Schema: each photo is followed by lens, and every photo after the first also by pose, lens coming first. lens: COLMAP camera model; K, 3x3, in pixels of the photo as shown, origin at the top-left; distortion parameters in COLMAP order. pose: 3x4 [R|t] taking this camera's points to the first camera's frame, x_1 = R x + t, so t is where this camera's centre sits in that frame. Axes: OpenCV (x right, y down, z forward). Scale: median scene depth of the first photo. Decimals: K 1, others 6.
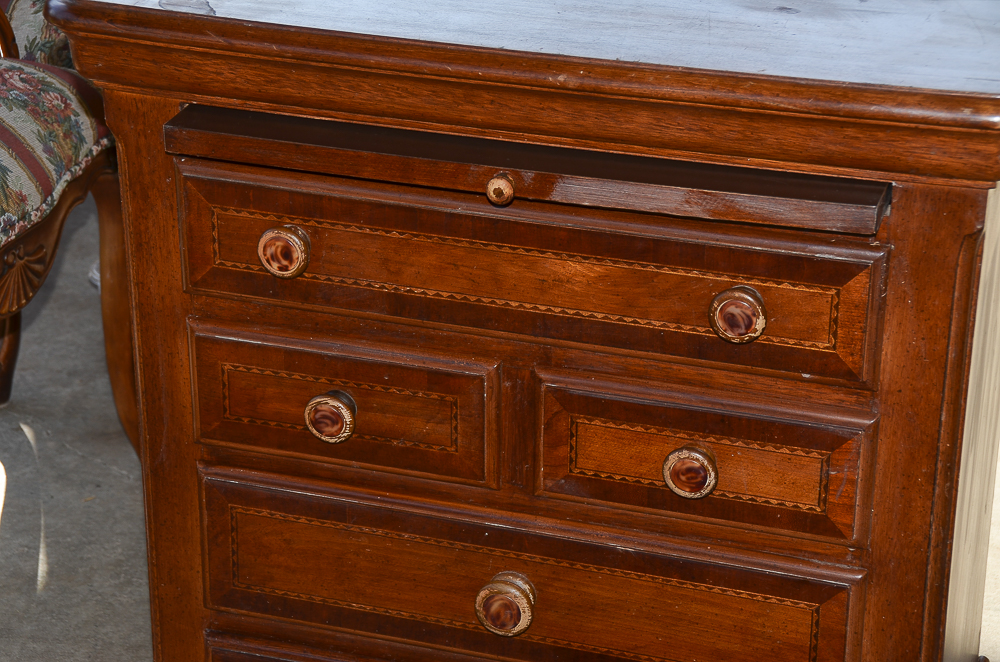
lens RADIAL K [[2191.5, 0, 496.8], [0, 2191.5, 339.1], [0, 0, 1]] dist [0.331328, 0.000000]
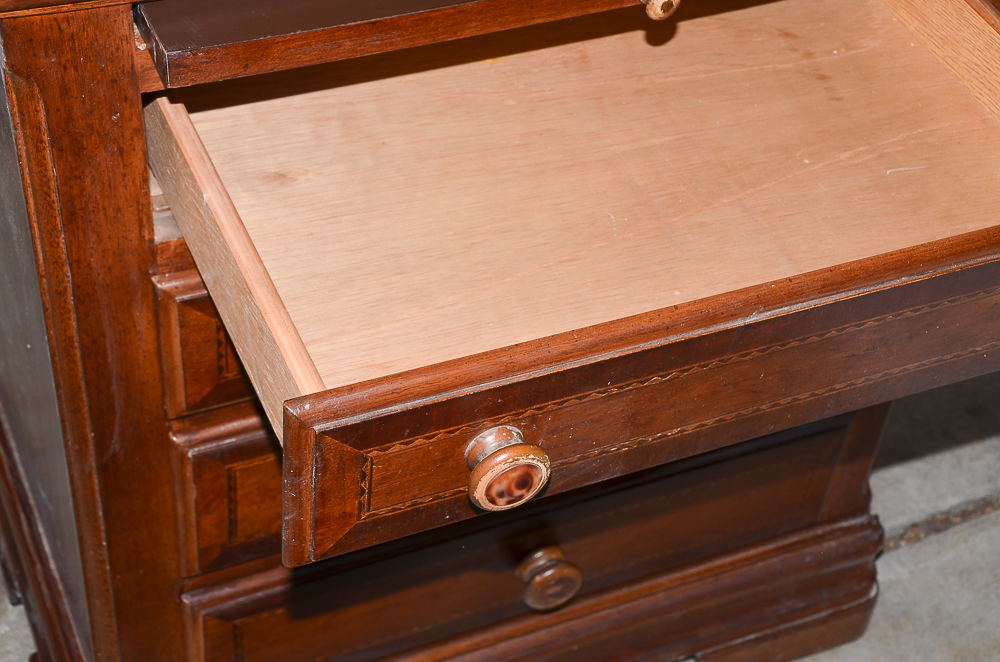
lens RADIAL K [[1641.1, 0, 493.4], [0, 1641.1, 336.6], [0, 0, 1]] dist [0.138185, 0.000000]
pose [[0.755340, -0.413672, 0.508268, -0.351993], [0.212697, 0.888353, 0.406927, -0.196732], [-0.619856, -0.199261, 0.758995, 0.548118]]
